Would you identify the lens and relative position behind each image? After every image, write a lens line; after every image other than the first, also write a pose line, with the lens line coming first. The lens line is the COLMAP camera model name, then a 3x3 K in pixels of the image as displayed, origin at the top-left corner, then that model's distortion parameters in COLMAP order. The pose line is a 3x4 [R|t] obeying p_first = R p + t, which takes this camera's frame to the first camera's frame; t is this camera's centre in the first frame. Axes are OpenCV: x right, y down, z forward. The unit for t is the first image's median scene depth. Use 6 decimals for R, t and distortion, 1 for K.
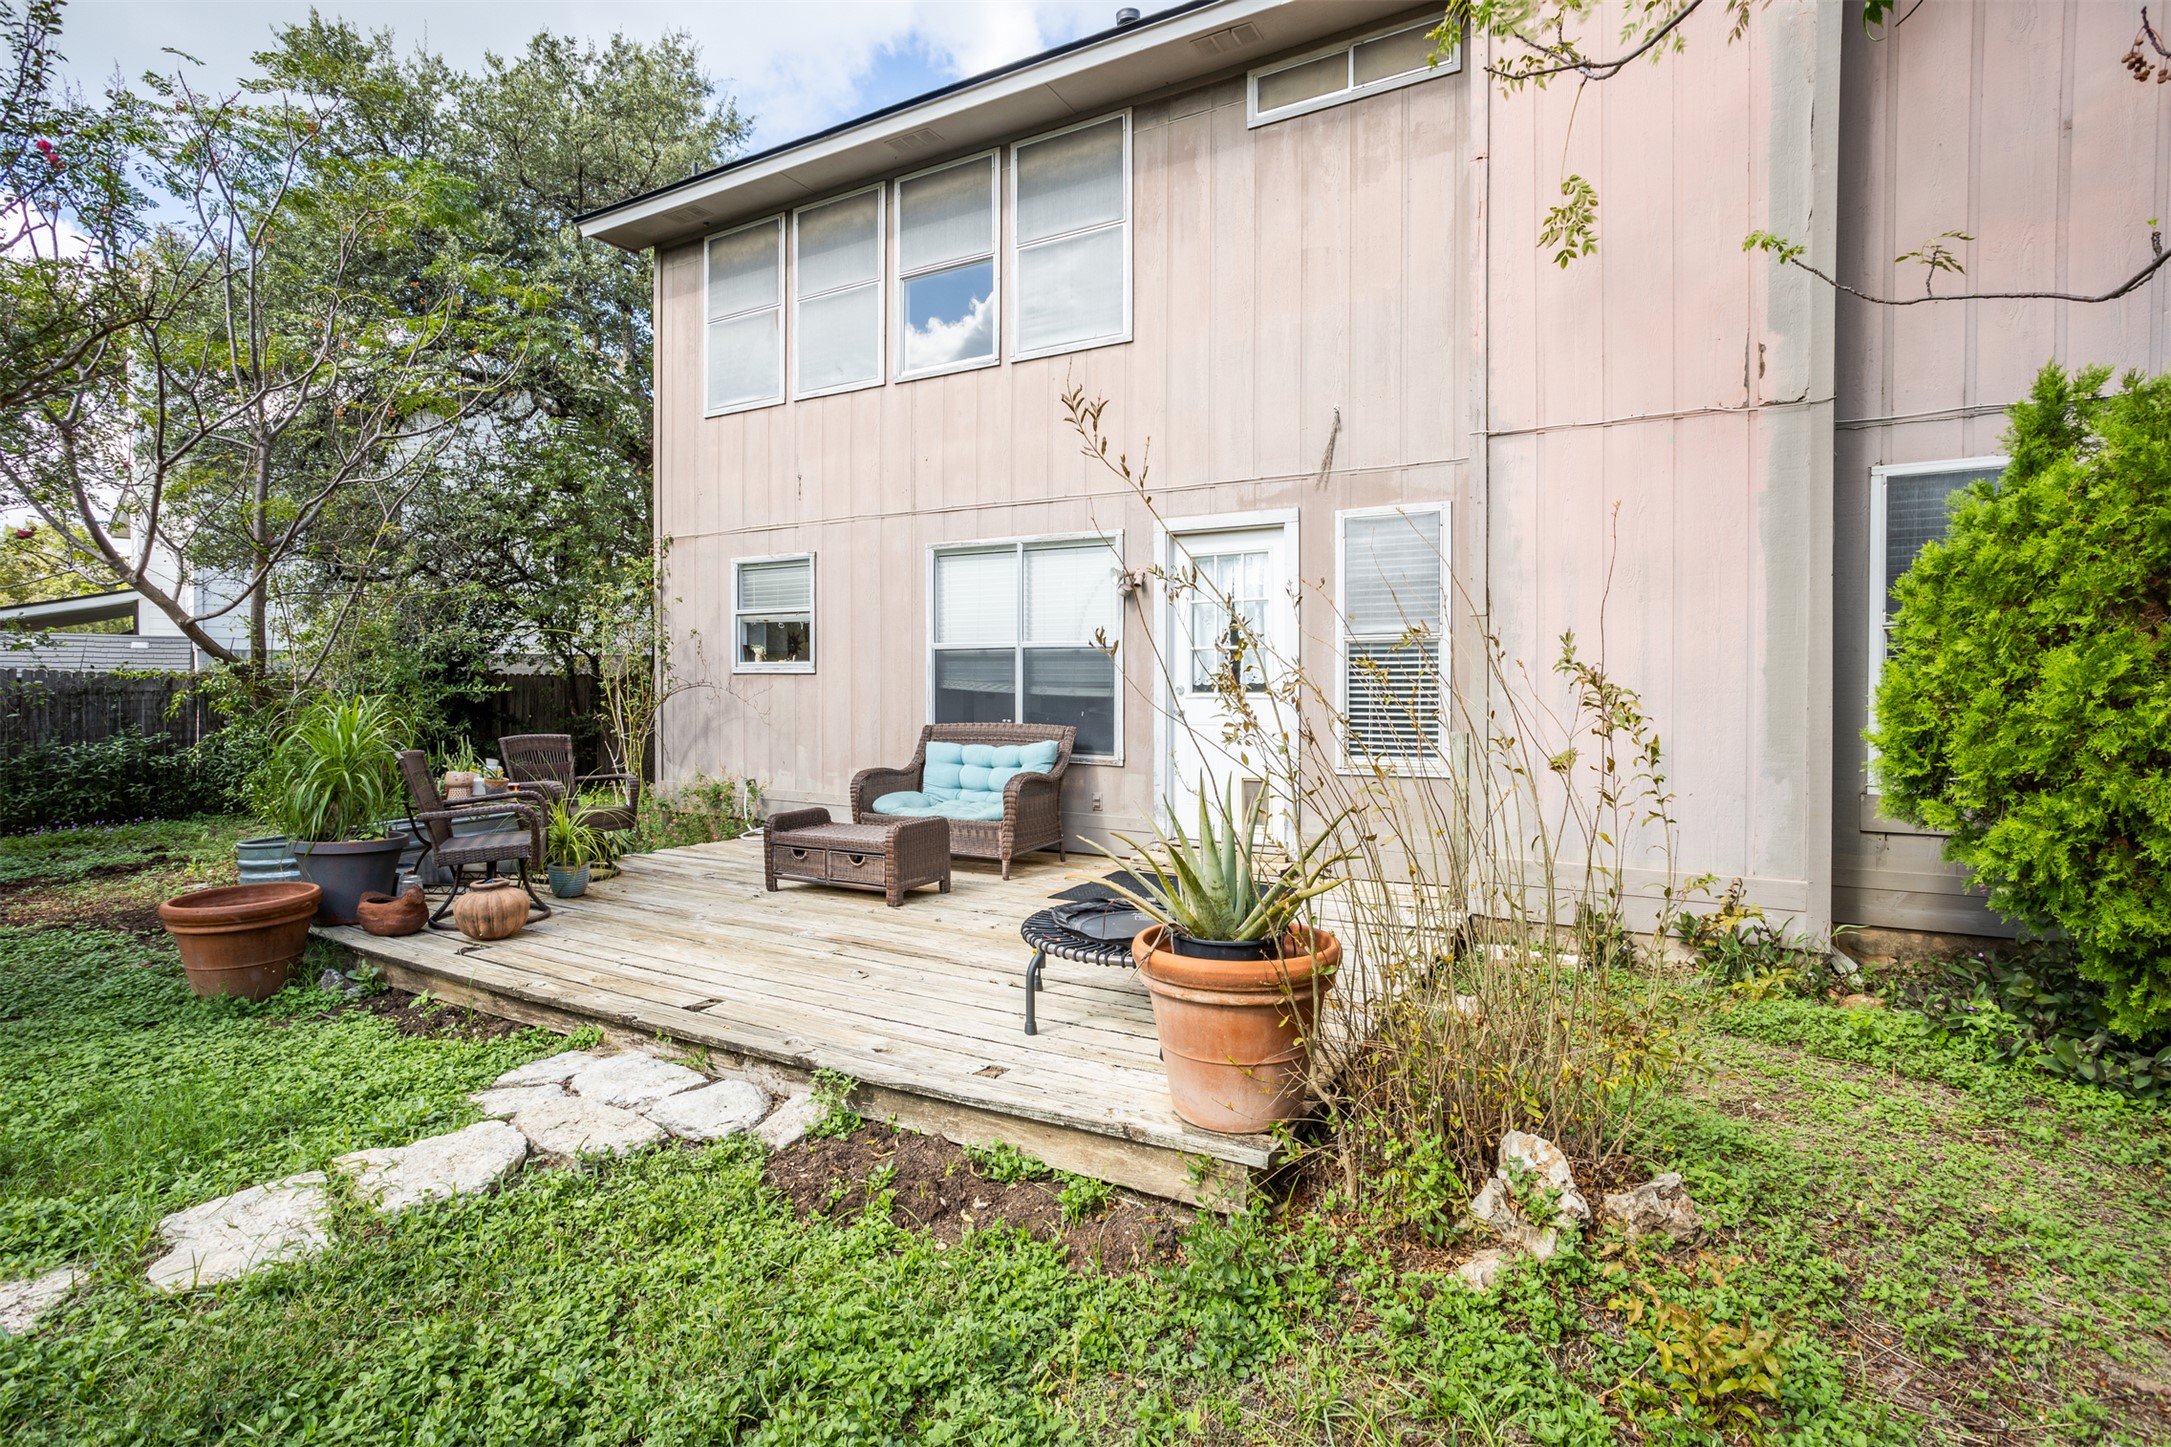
lens RADIAL K [[1046.8, 0, 1082.4], [0, 1046.8, 708.9], [0, 0, 1]] dist [-0.029522, 0.017682]
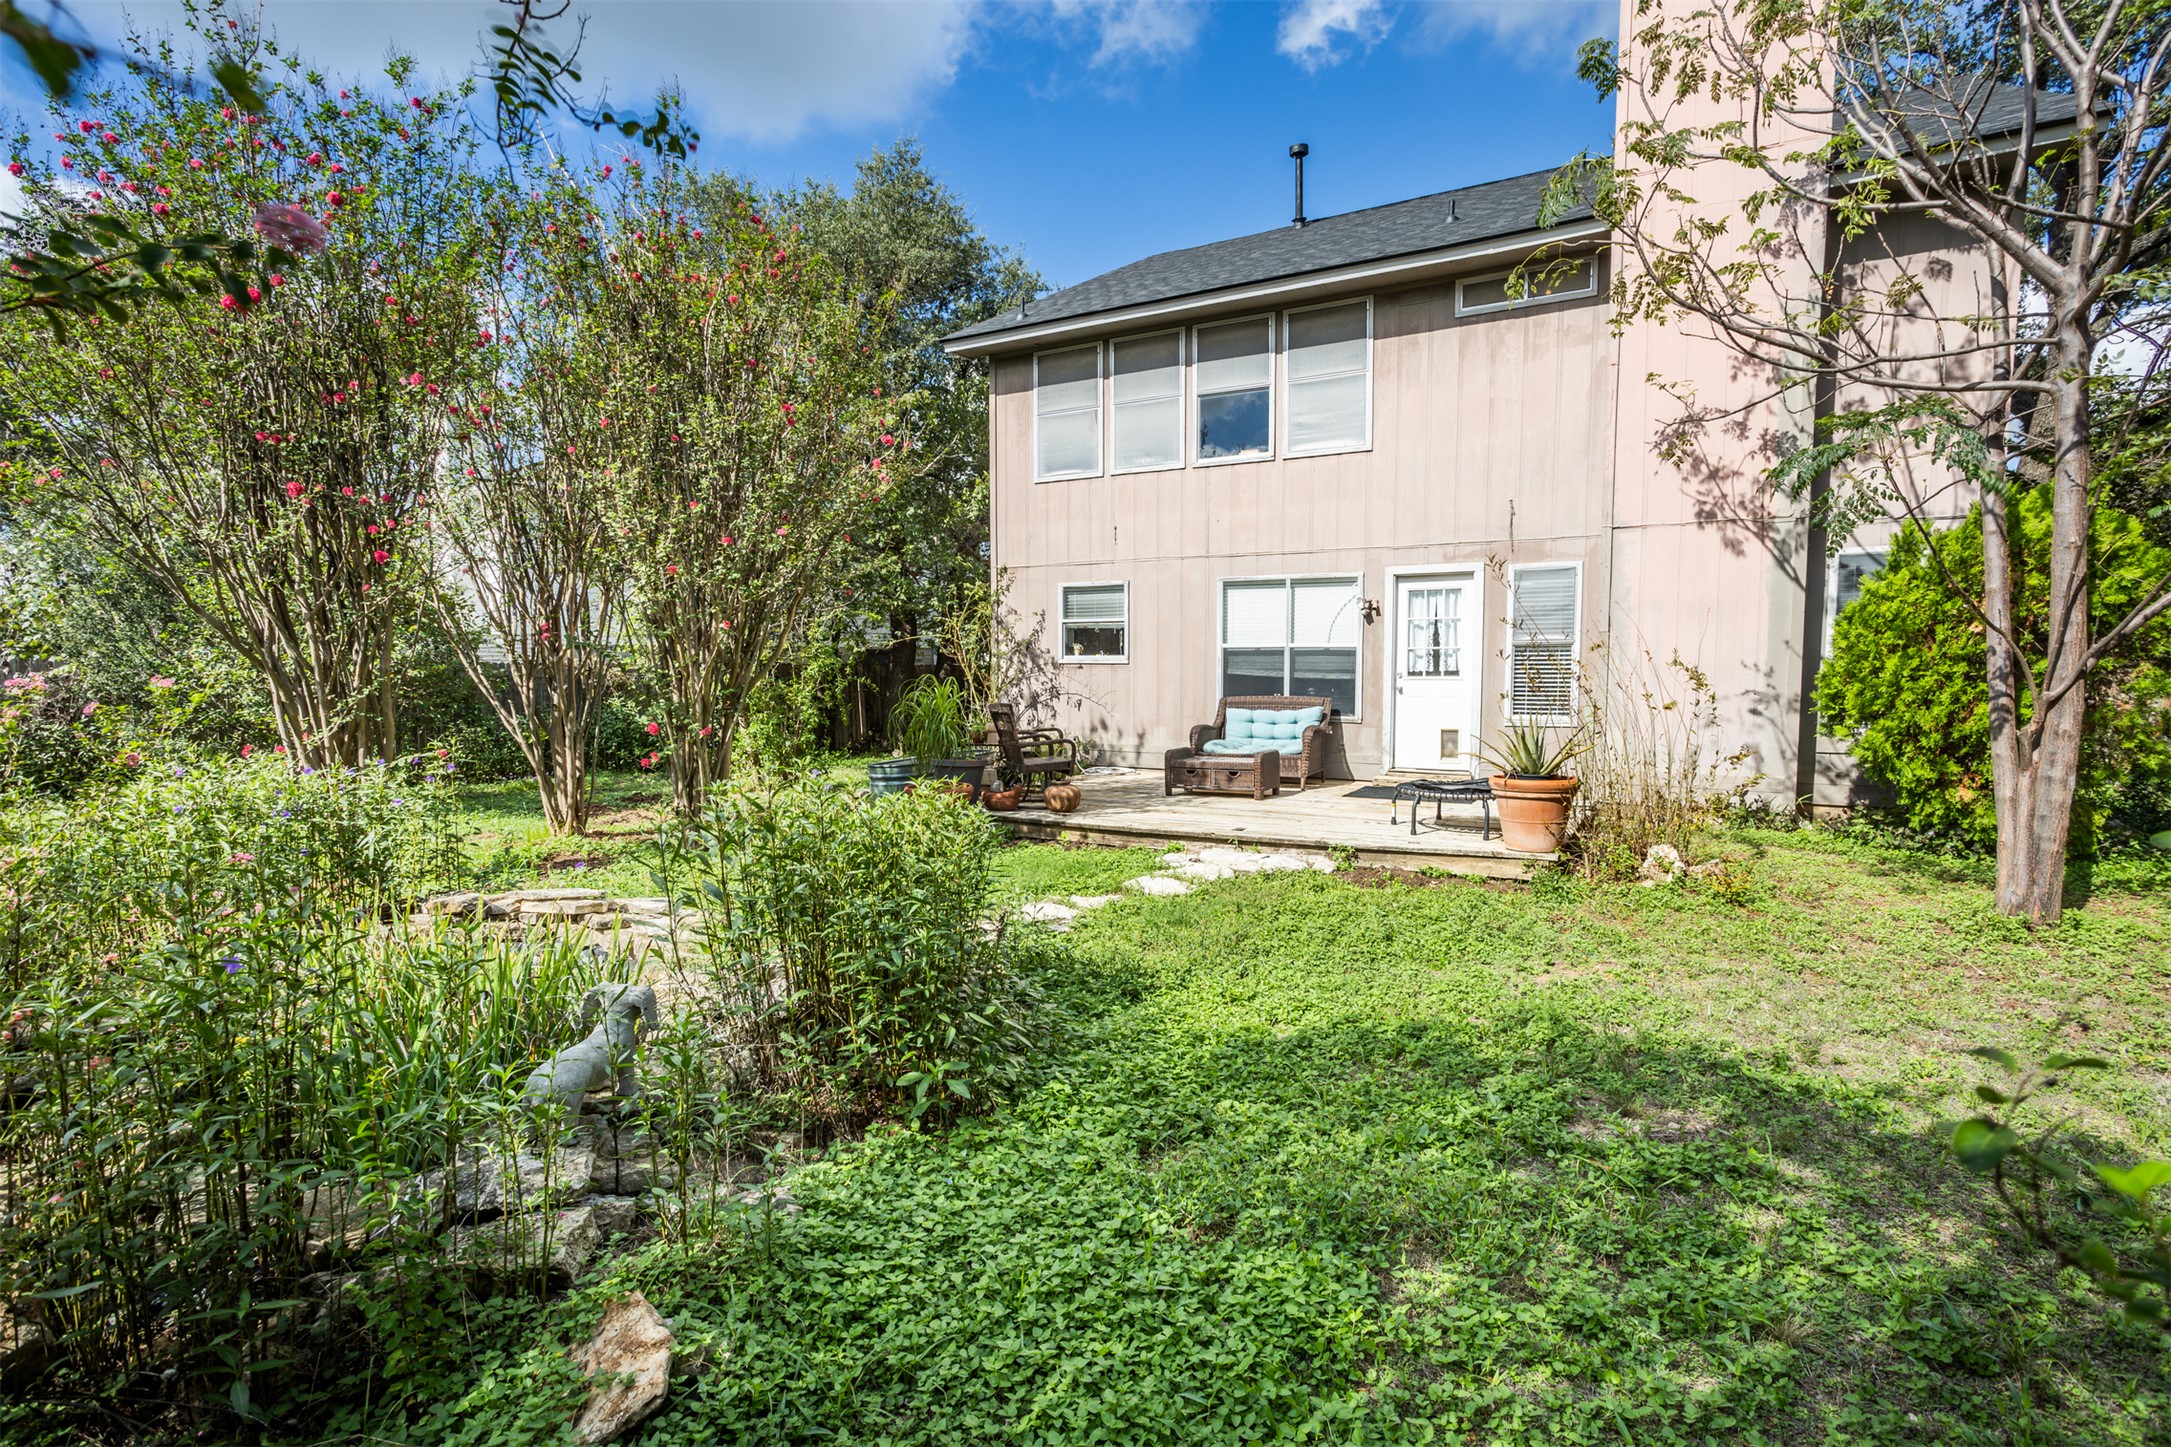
lens RADIAL K [[1074.6, 0, 1089.2], [0, 1074.6, 764.0], [0, 0, 1]] dist [0.000198, 0.000396]
pose [[0.999982, -0.000847, 0.005979, -0.381937], [0.000476, 0.998084, 0.061865, 0.015578], [-0.006020, -0.061862, 0.998067, -0.625236]]
